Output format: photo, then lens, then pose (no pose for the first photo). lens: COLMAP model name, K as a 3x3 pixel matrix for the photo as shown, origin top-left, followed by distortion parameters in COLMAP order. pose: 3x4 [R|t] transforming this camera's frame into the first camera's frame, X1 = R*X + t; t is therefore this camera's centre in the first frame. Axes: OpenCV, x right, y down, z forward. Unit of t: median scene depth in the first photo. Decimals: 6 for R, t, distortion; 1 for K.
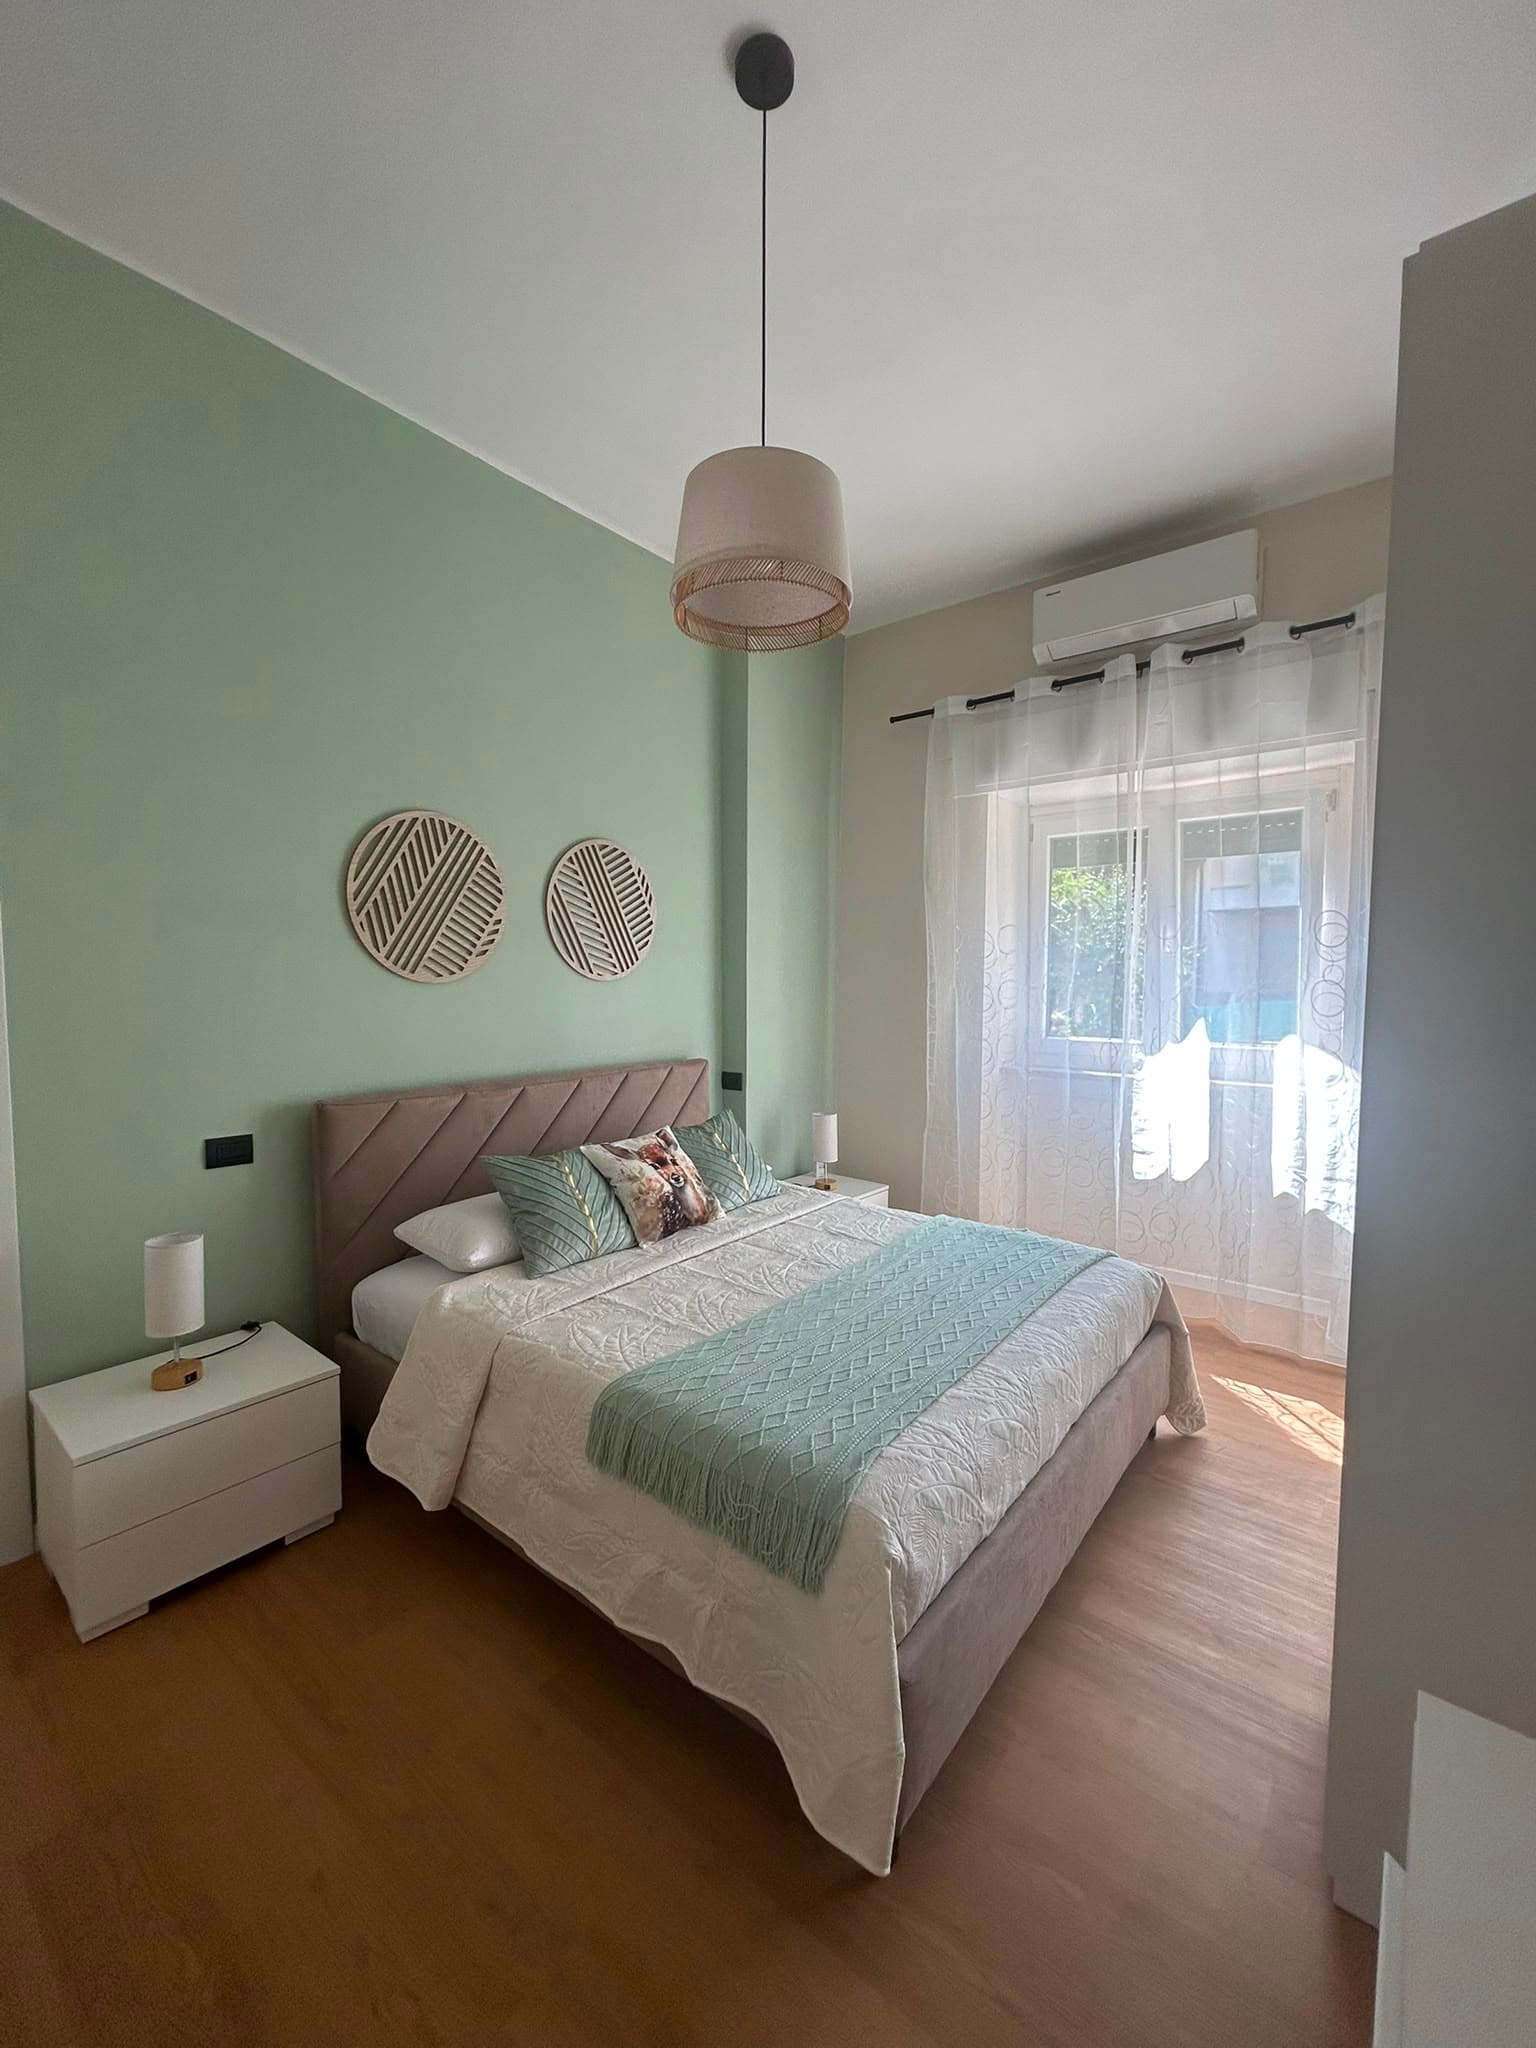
lens RADIAL K [[821.5, 0, 768.0], [0, 821.5, 1024.0], [0, 0, 1]] dist [-0.000125, -0.000070]
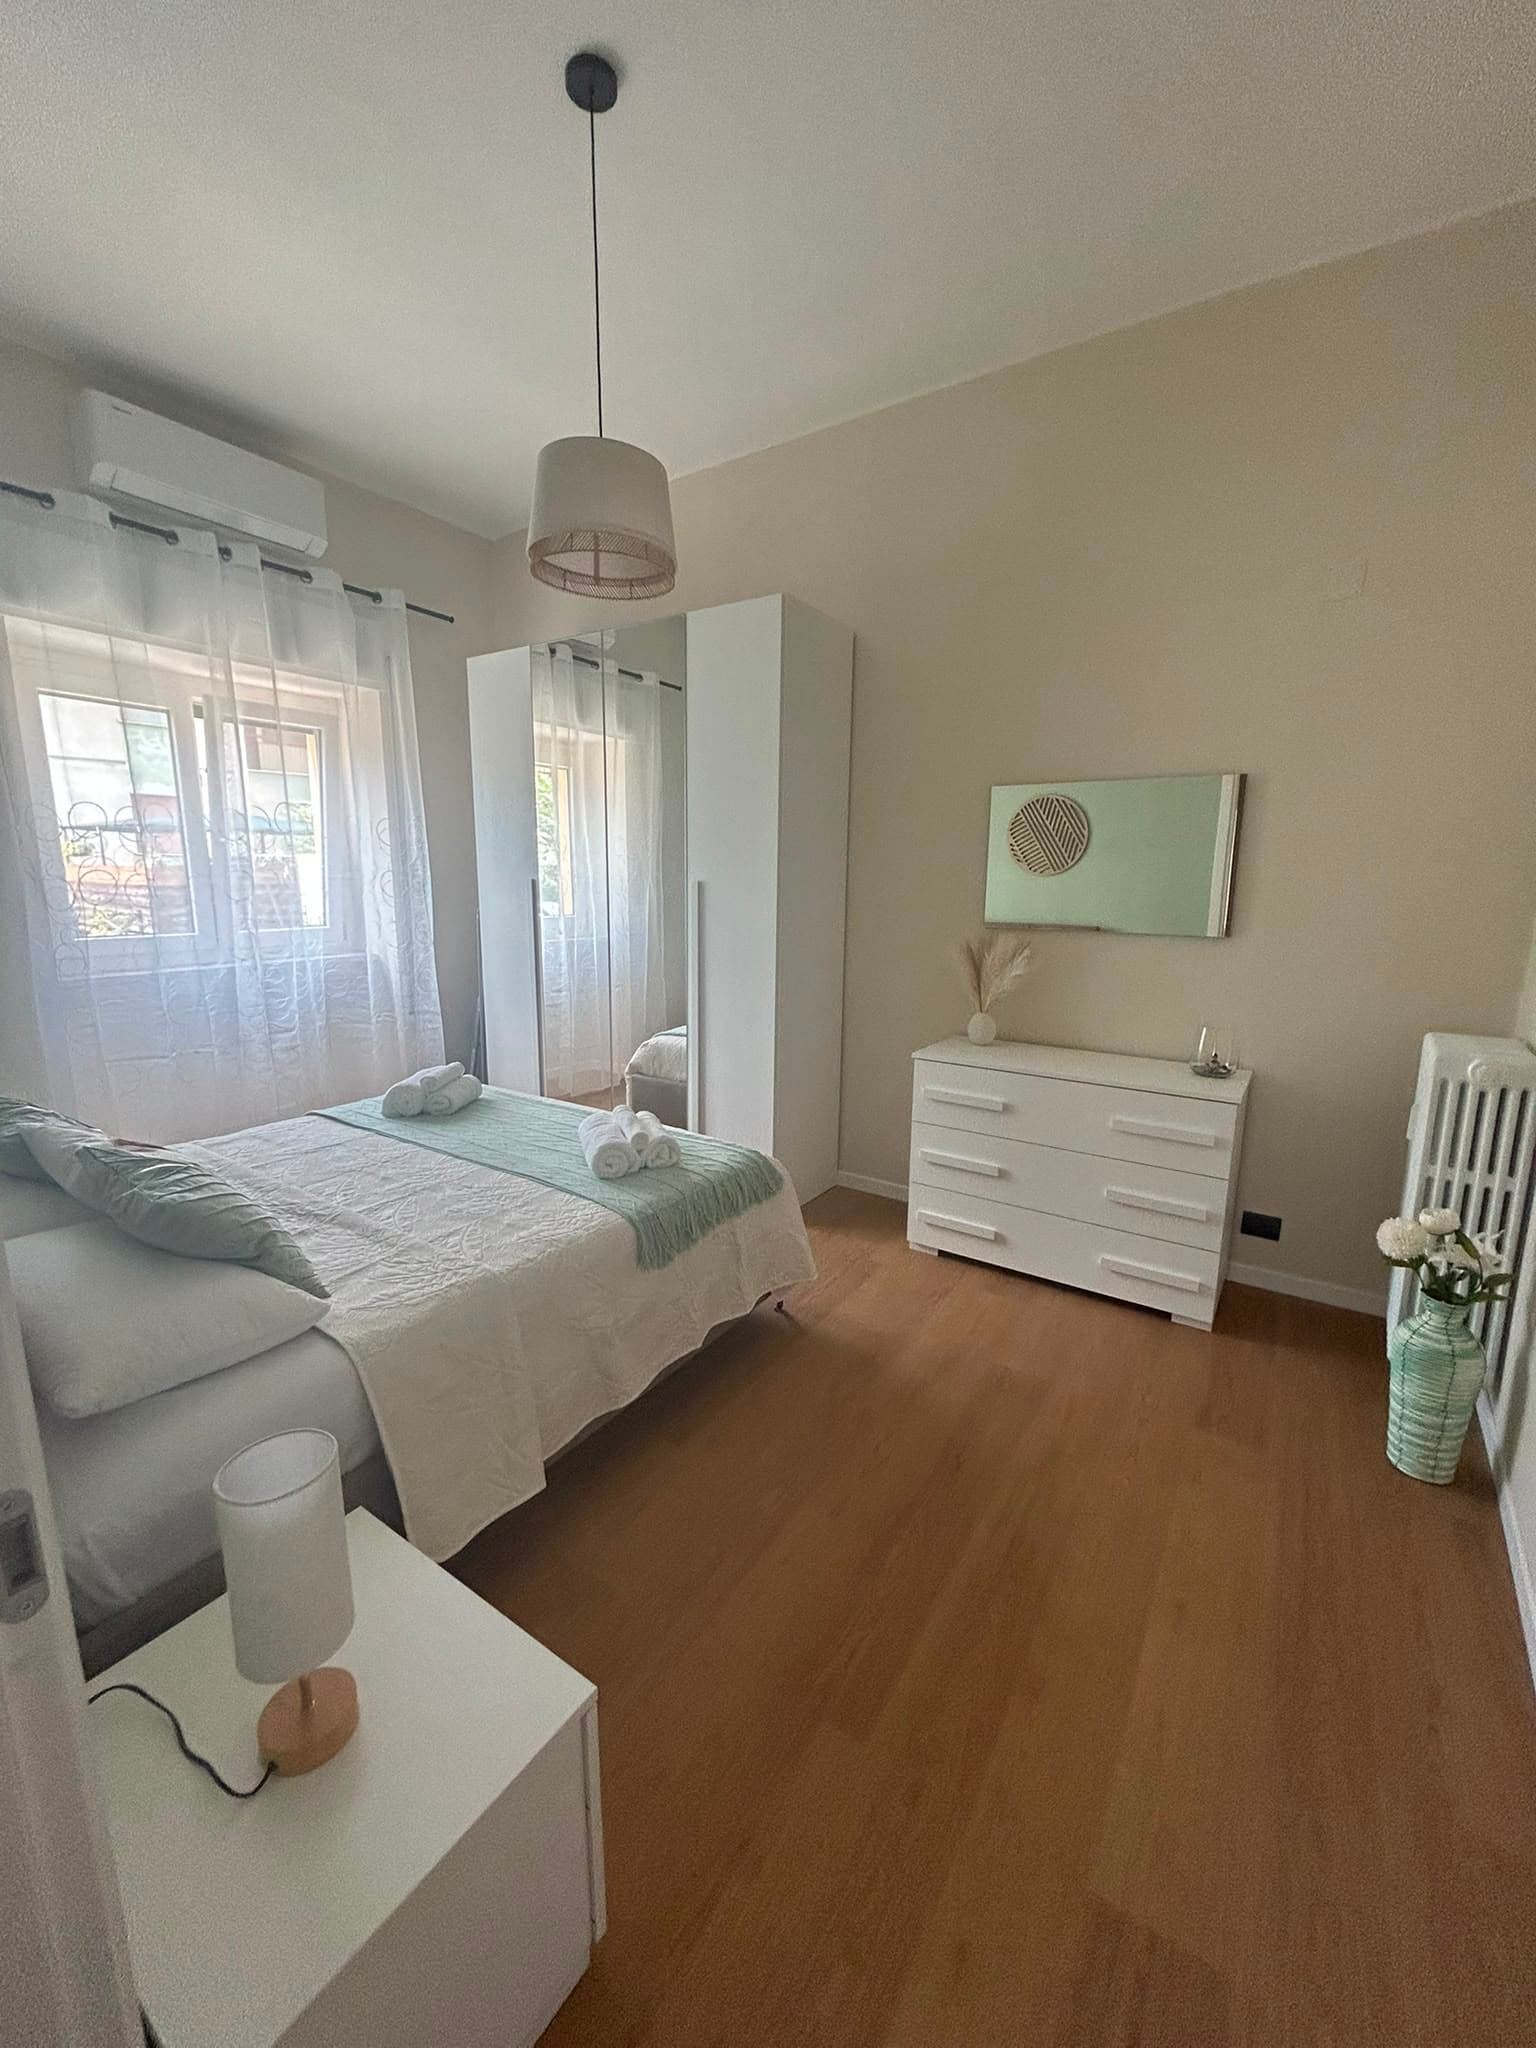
lens RADIAL K [[821.5, 0, 768.0], [0, 821.5, 1024.0], [0, 0, 1]] dist [-0.000125, -0.000070]
pose [[-0.095075, -0.184040, 0.978310, -0.702189], [0.055437, 0.980258, 0.189794, -0.025000], [-0.993925, 0.072279, -0.082995, 0.470010]]
